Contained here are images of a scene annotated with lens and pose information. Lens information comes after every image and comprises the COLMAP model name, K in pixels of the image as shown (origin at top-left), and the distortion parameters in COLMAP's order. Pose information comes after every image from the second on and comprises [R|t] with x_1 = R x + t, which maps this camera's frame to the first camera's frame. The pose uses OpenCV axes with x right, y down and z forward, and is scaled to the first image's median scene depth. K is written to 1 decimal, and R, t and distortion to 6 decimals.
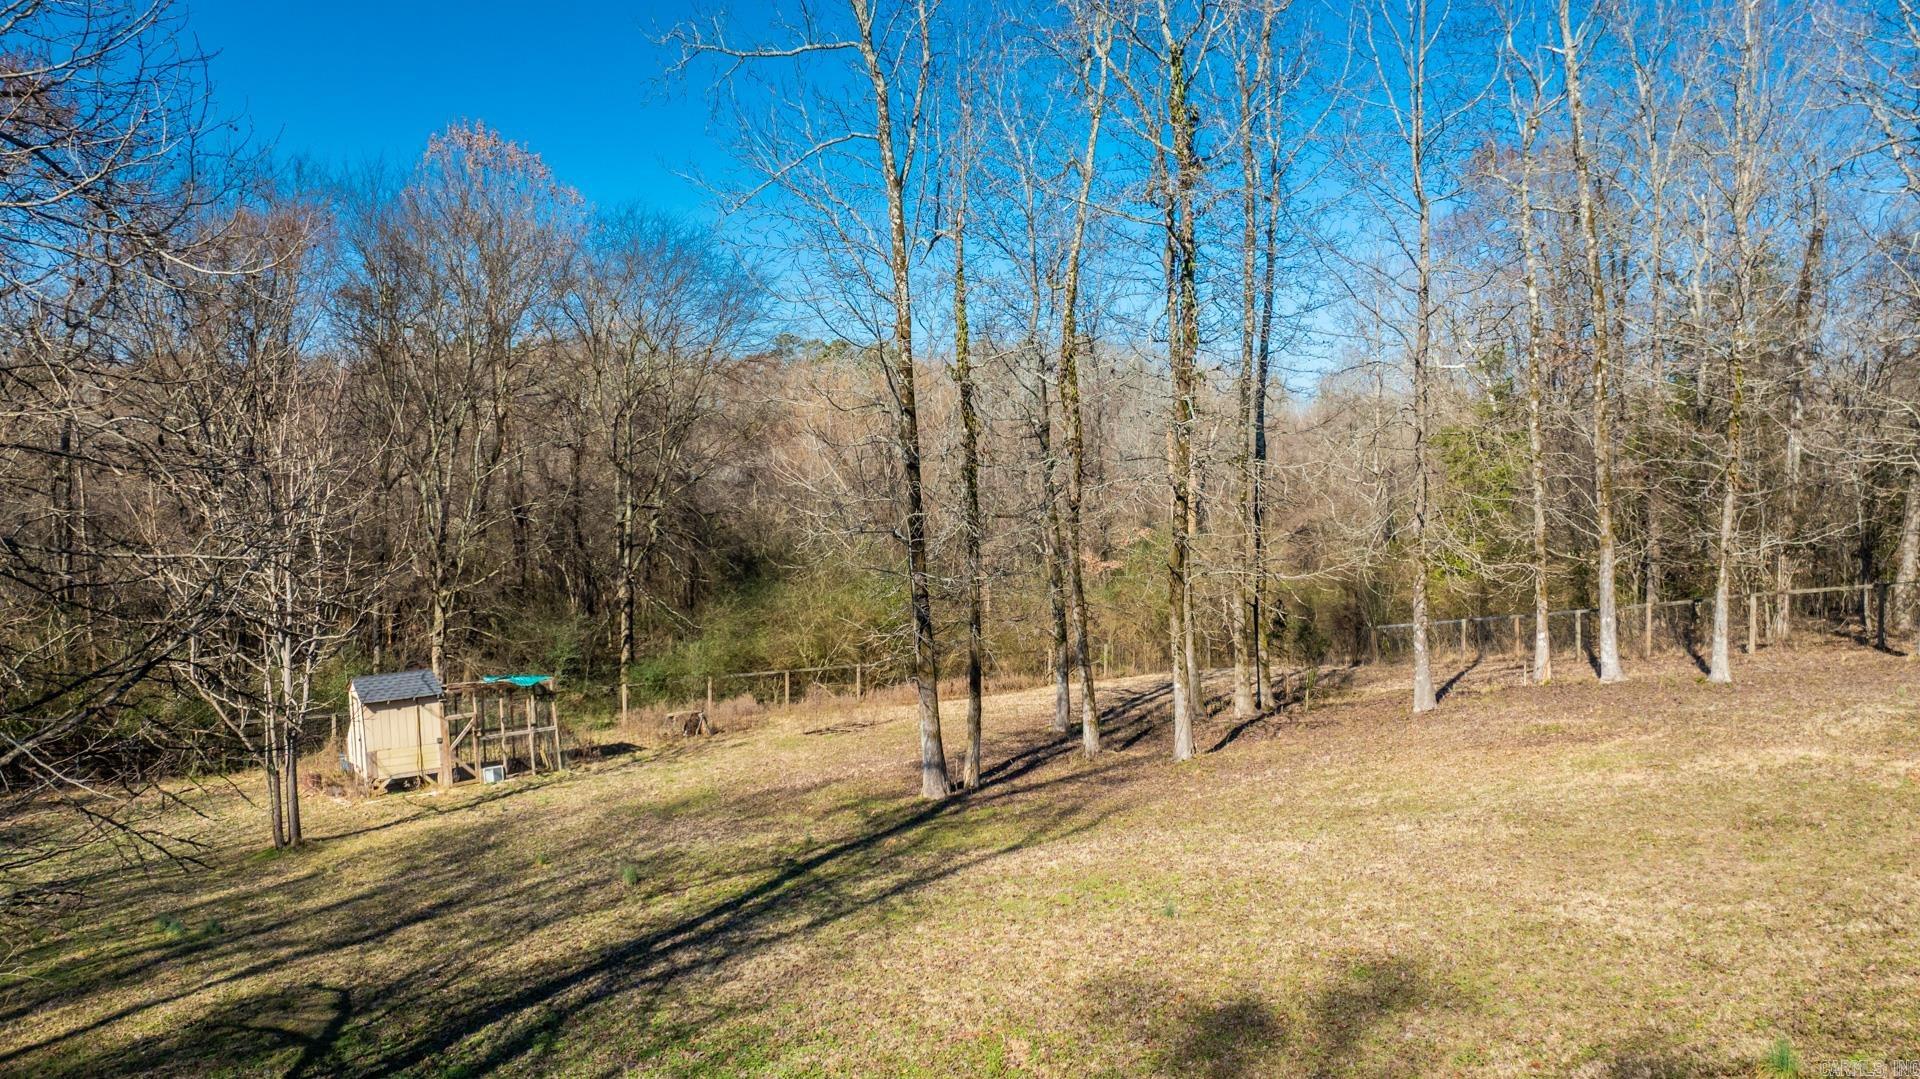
lens RADIAL K [[1370.2, 0, 962.6], [0, 1370.2, 542.5], [0, 0, 1]] dist [-0.073818, 0.079084]
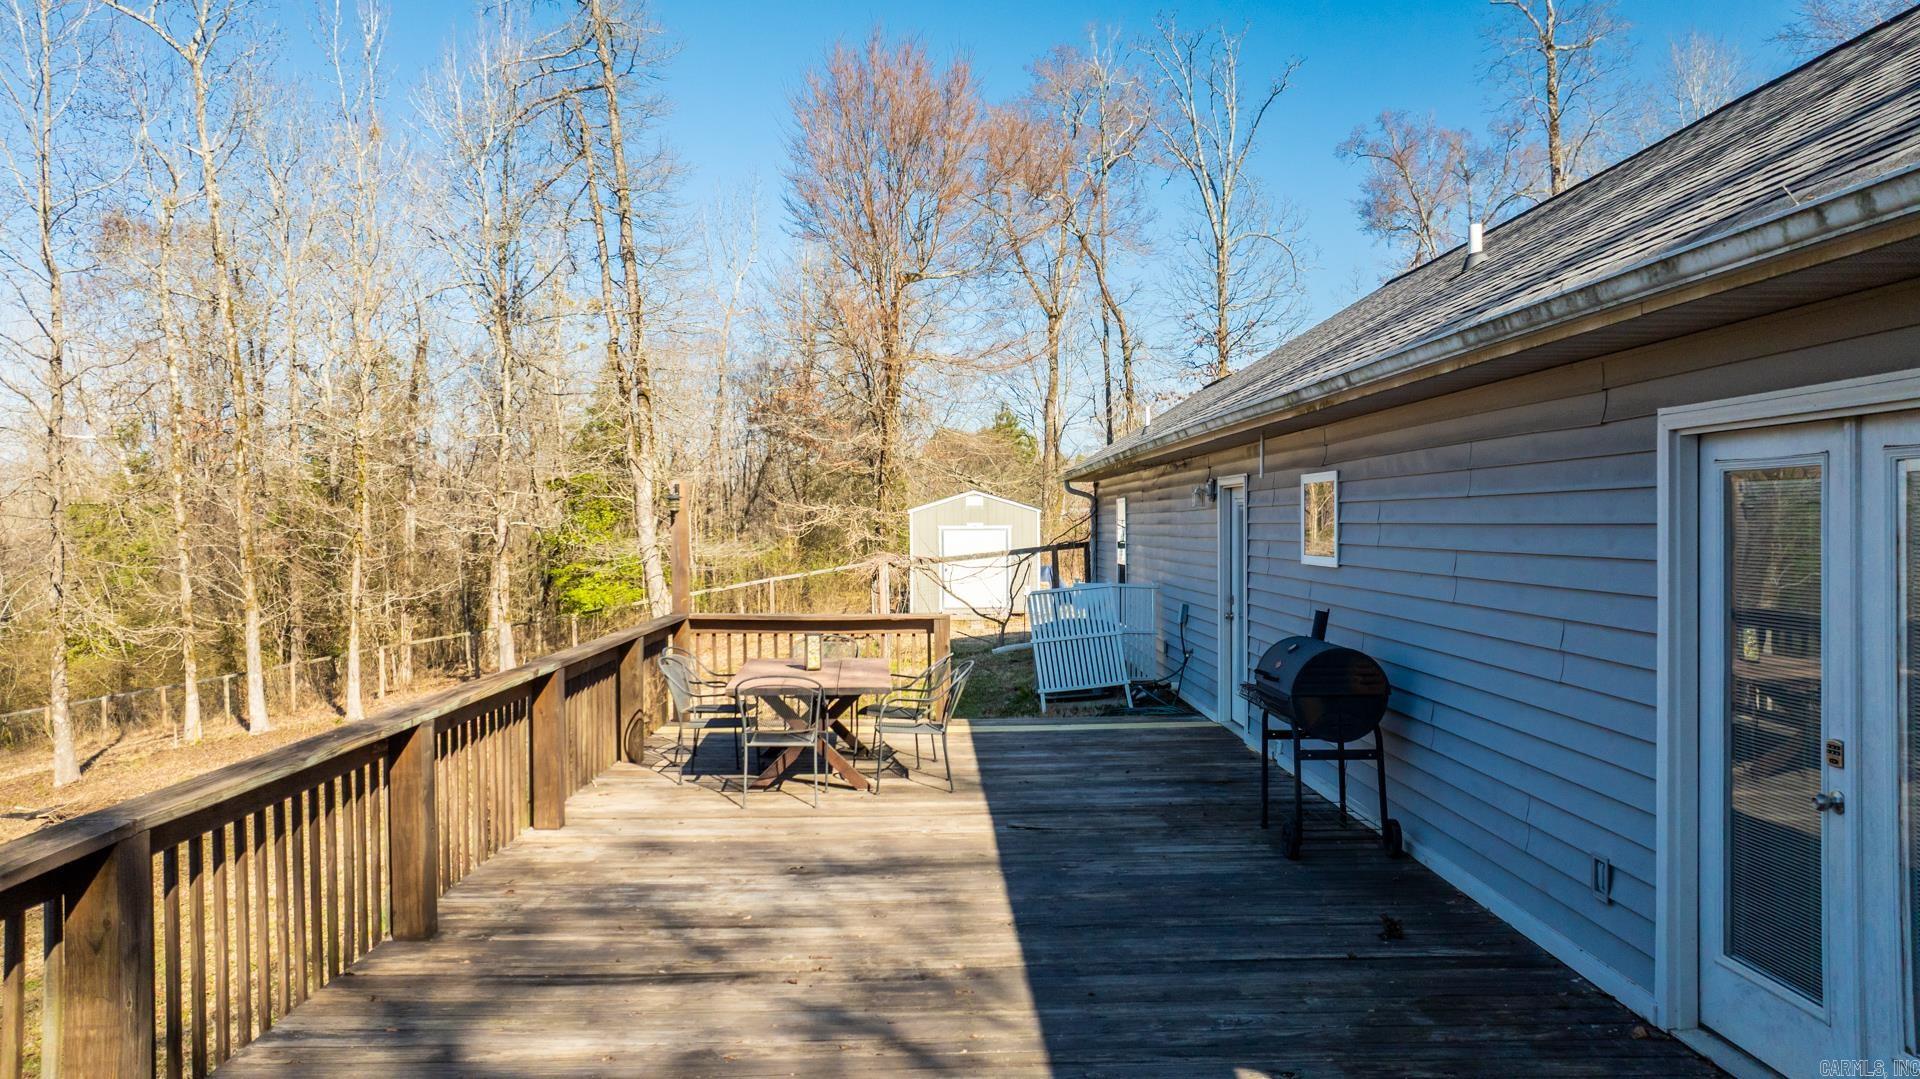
lens RADIAL K [[1370.2, 0, 962.6], [0, 1370.2, 542.5], [0, 0, 1]] dist [-0.073818, 0.079084]
pose [[0.598020, -0.001021, 0.801480, -0.047206], [0.048778, 0.998192, -0.035124, 0.013192], [-0.799995, 0.060100, 0.596989, -0.098179]]
